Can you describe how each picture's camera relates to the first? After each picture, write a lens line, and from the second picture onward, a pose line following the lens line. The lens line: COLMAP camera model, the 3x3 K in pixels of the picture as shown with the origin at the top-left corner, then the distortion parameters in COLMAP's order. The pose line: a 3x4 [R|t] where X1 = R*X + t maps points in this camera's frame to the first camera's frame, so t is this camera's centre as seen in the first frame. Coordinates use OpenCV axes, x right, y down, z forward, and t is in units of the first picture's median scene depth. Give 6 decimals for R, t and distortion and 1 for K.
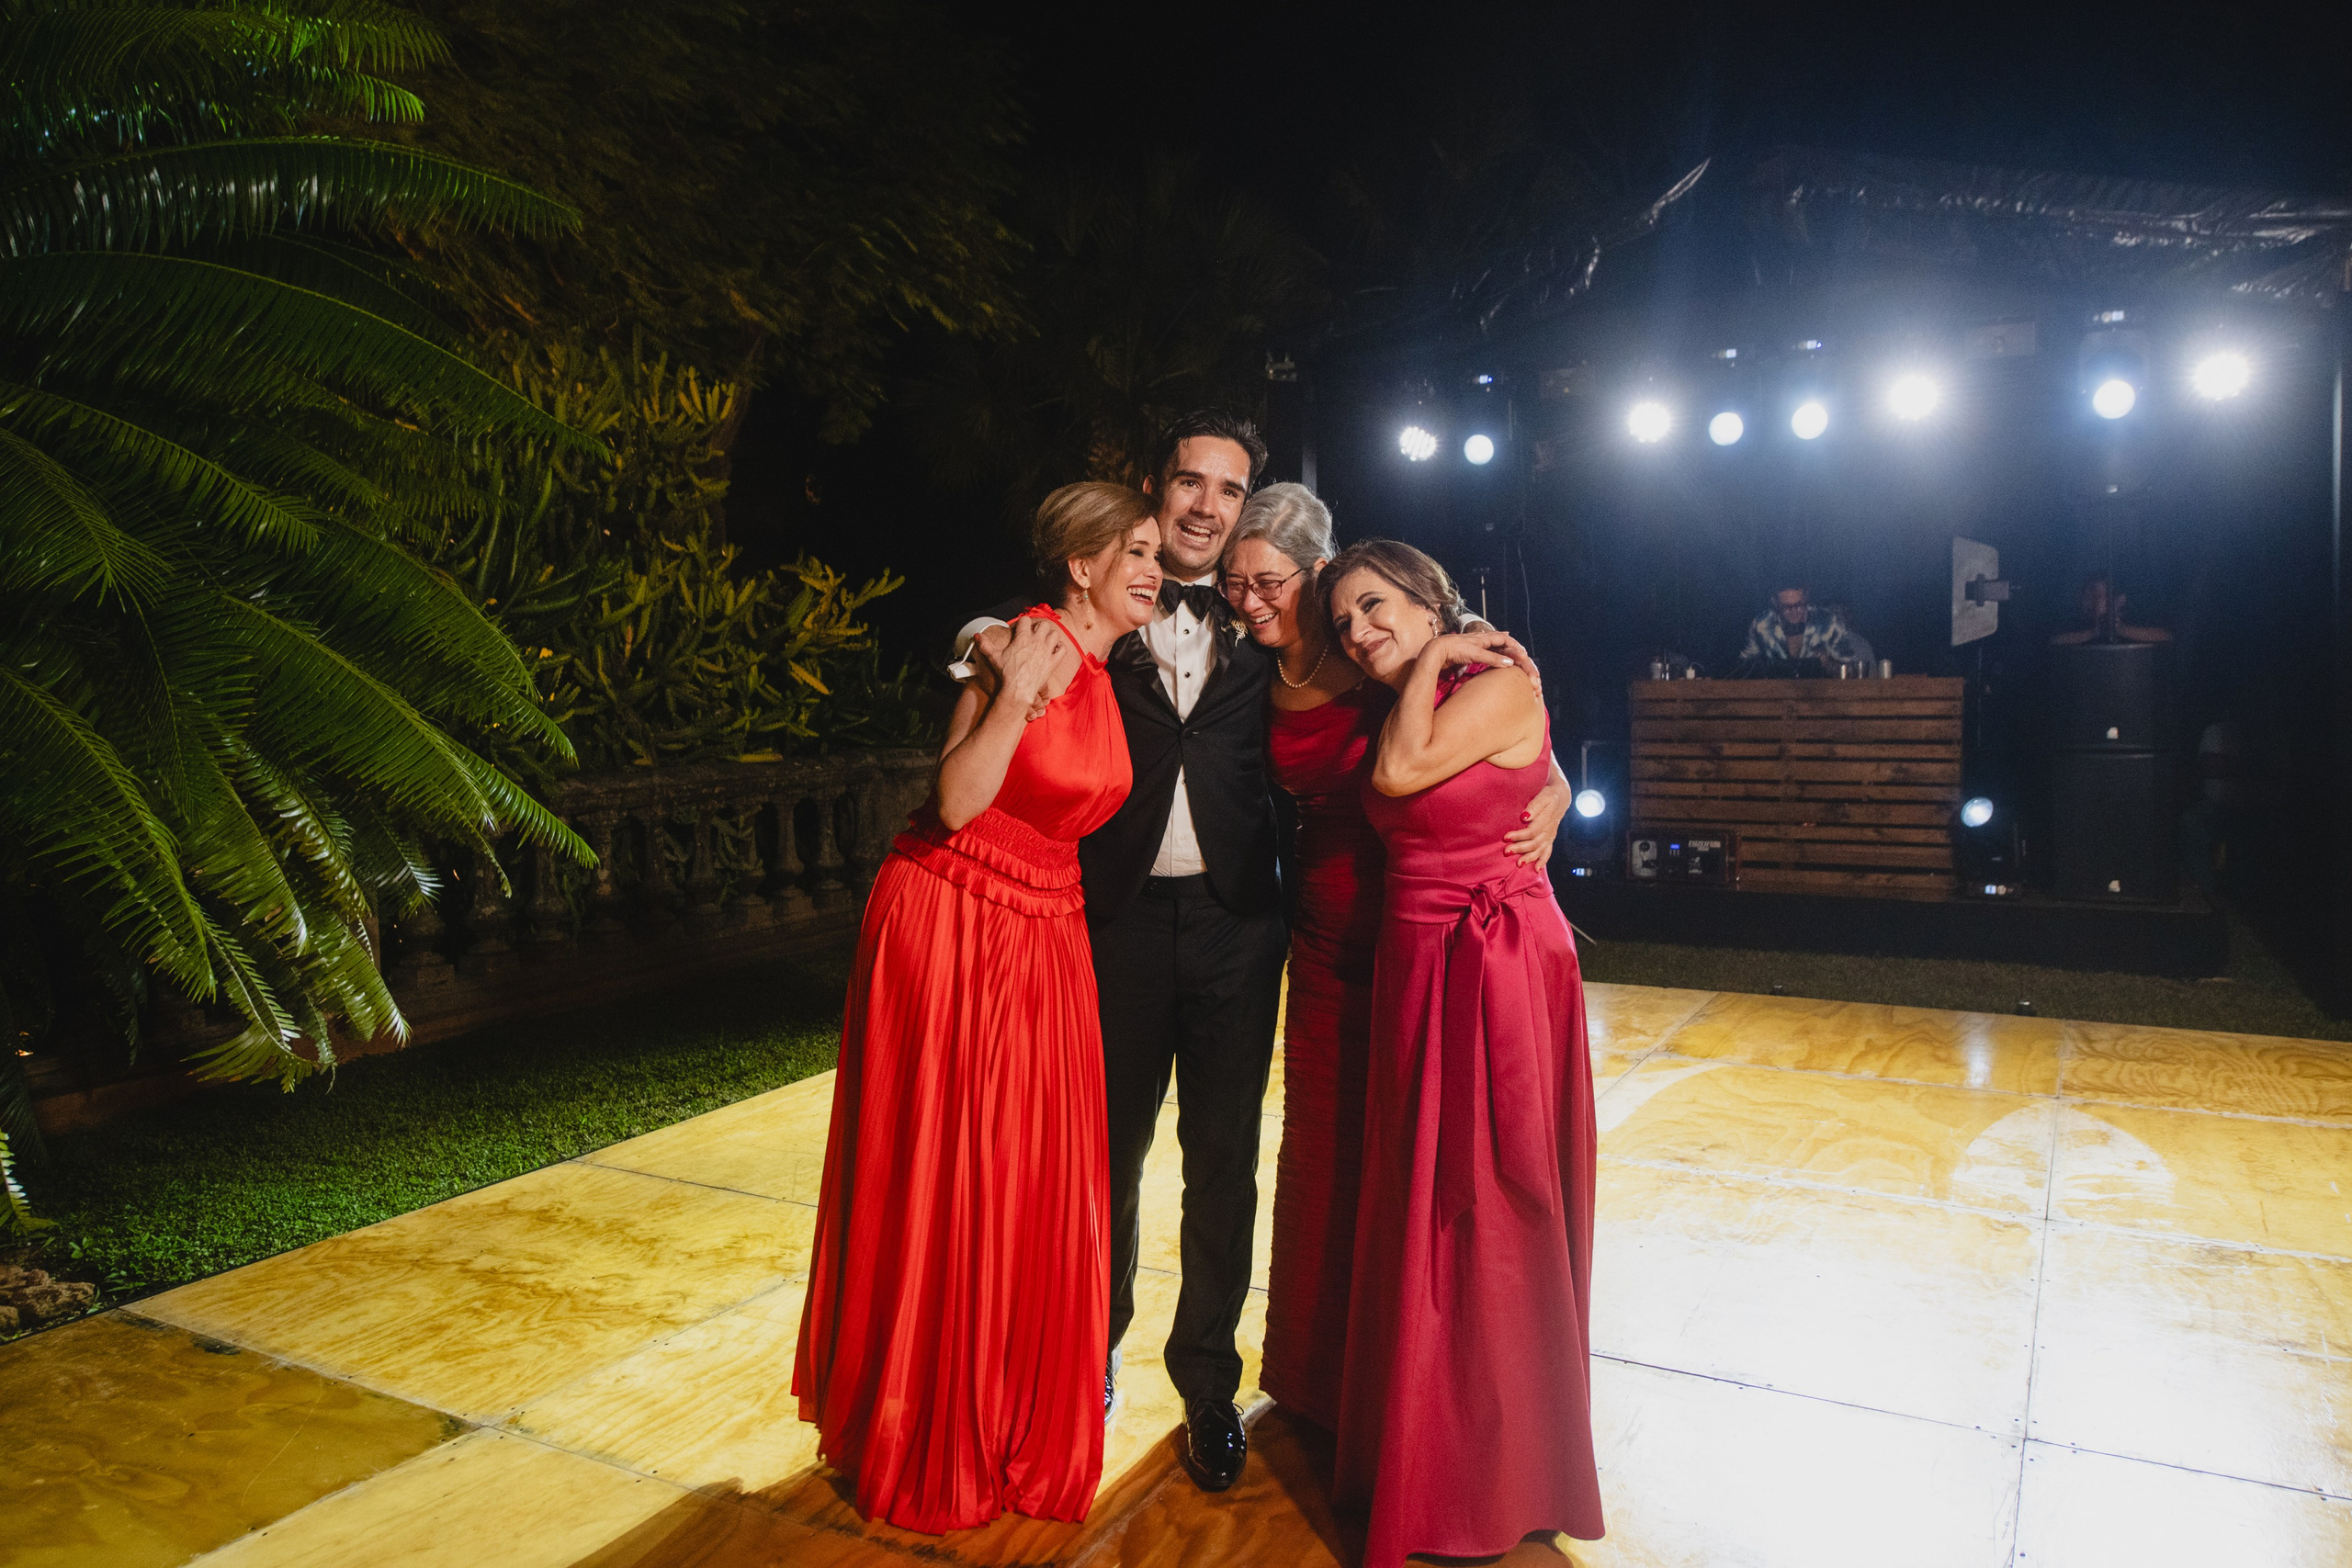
lens RADIAL K [[1617.1, 0, 1174.0], [0, 1617.1, 723.6], [0, 0, 1]] dist [0.000794, 0.001420]
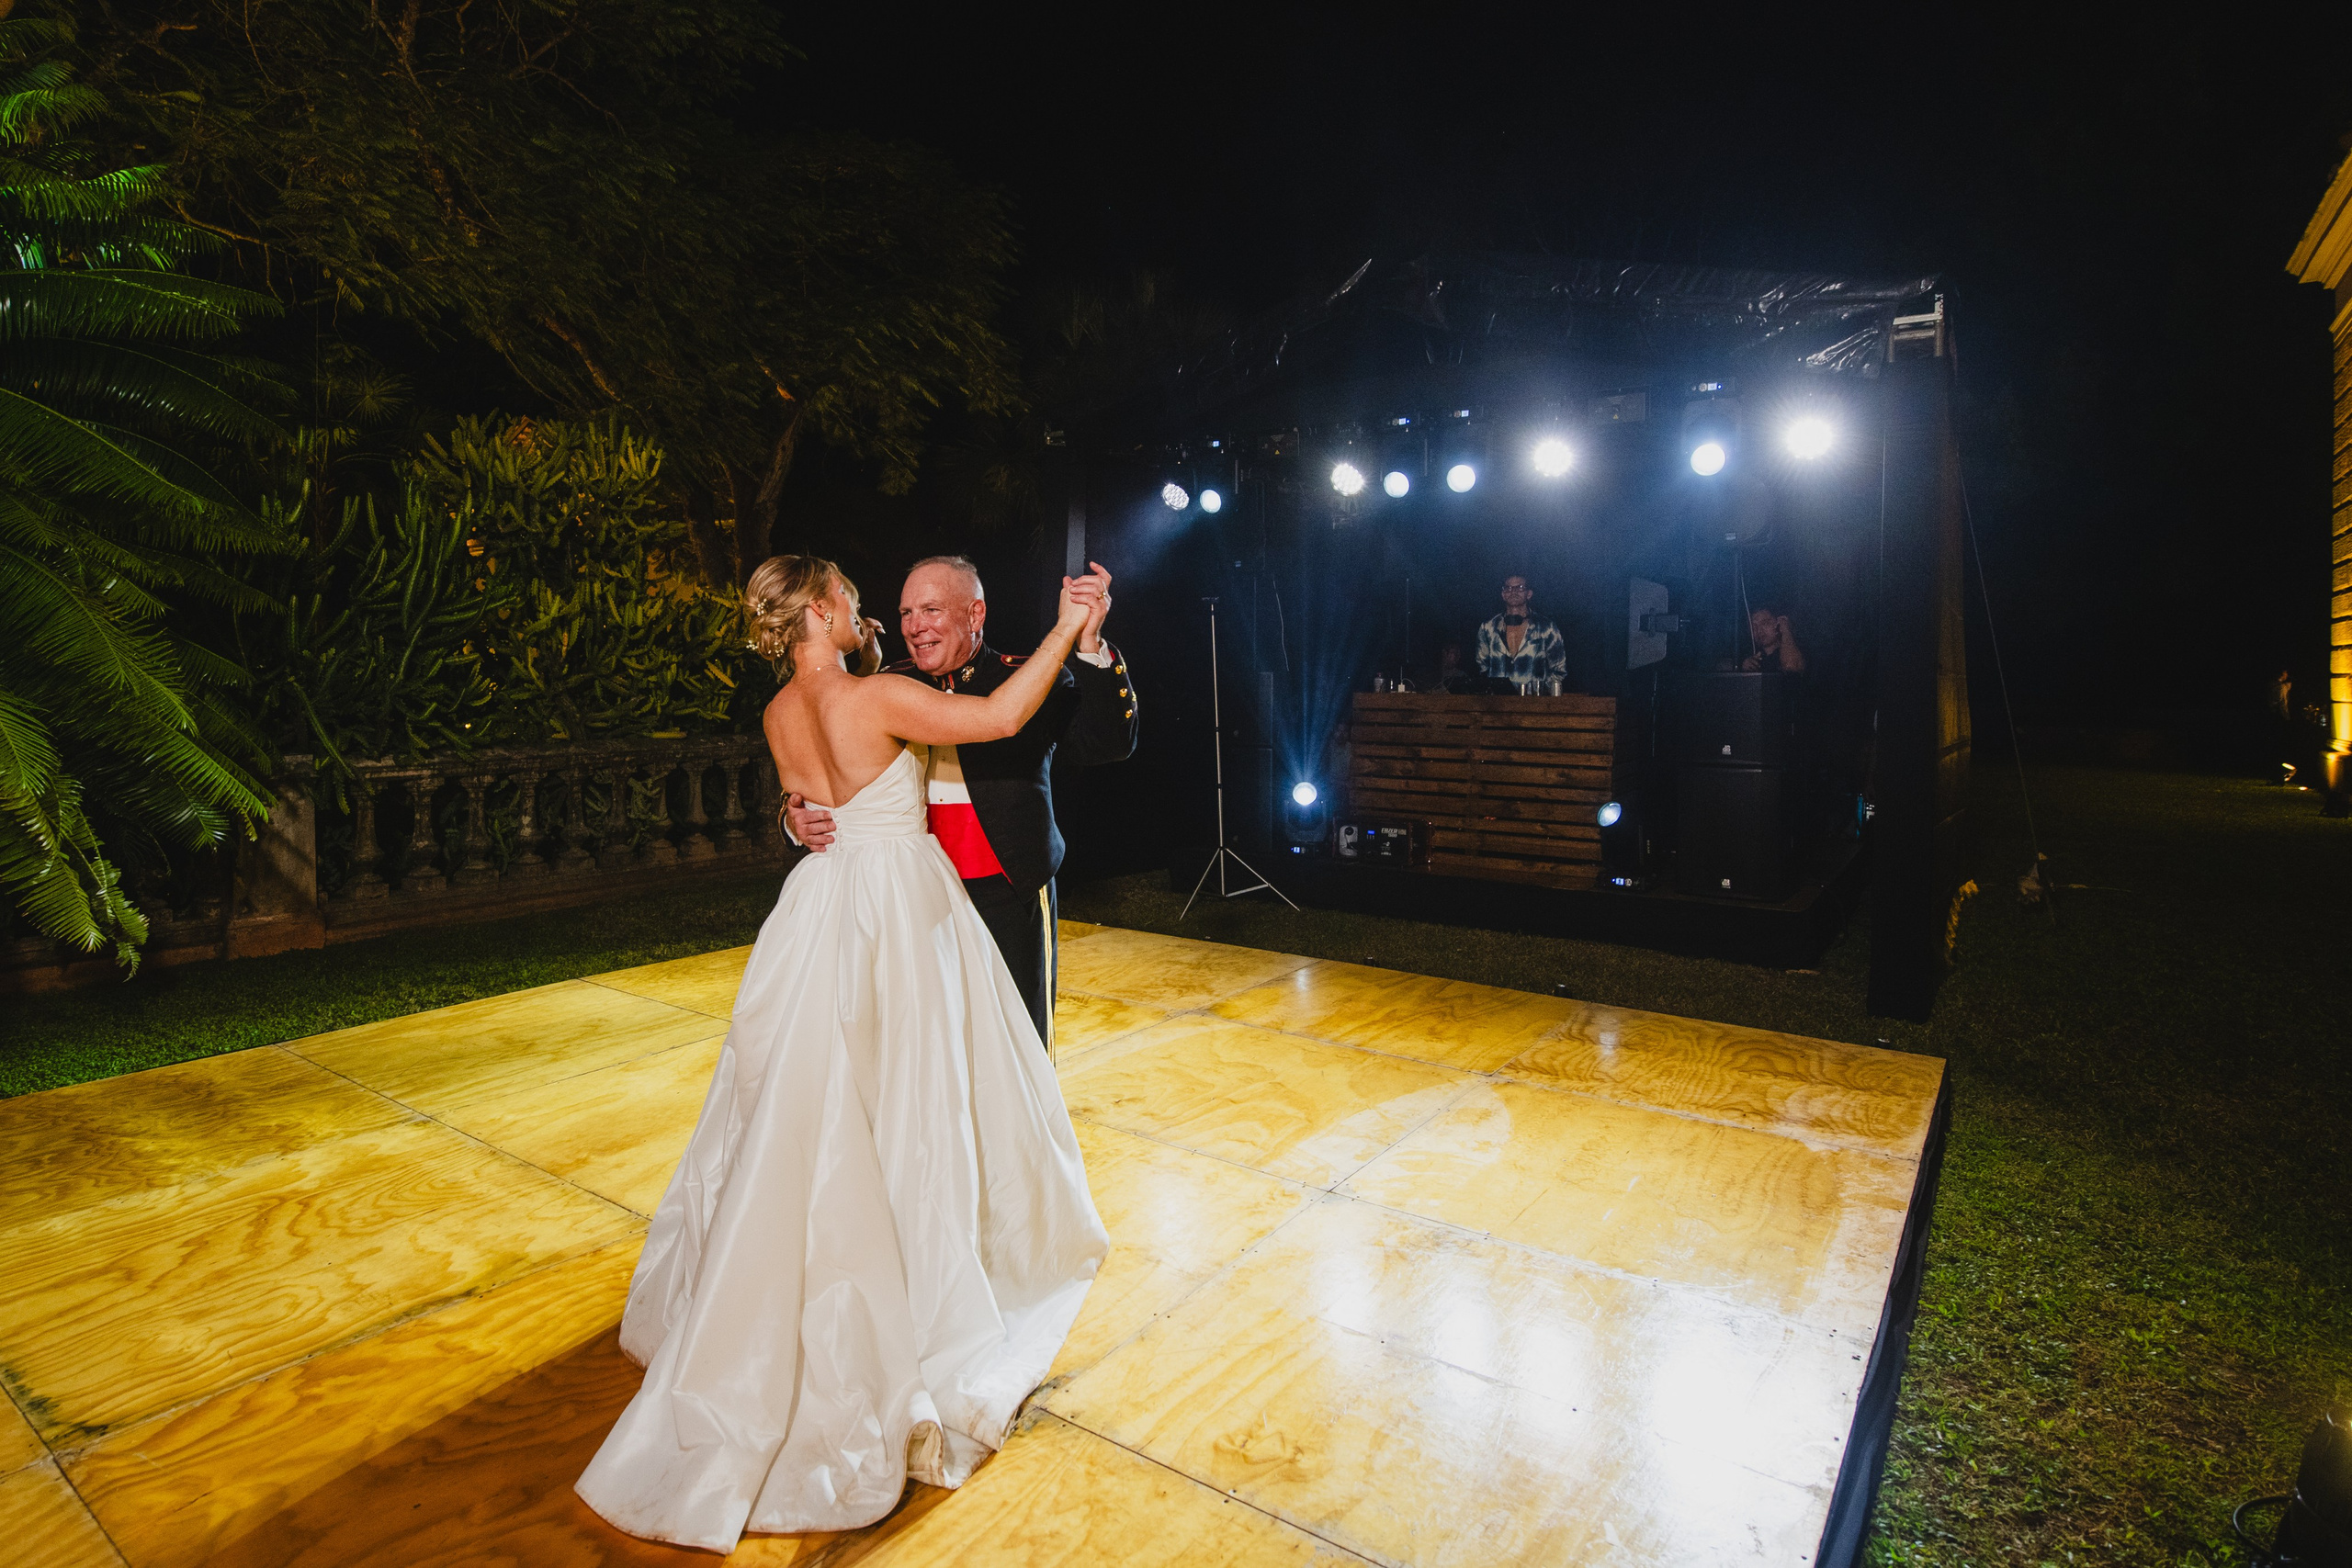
lens RADIAL K [[1243.5, 0, 1065.6], [0, 1243.5, 691.2], [0, 0, 1]] dist [-0.002383, -0.005757]
pose [[0.988765, 0.024718, -0.147421, 0.222445], [-0.026837, 0.999563, -0.012398, -0.010932], [0.147050, 0.016215, 0.988996, 0.055540]]
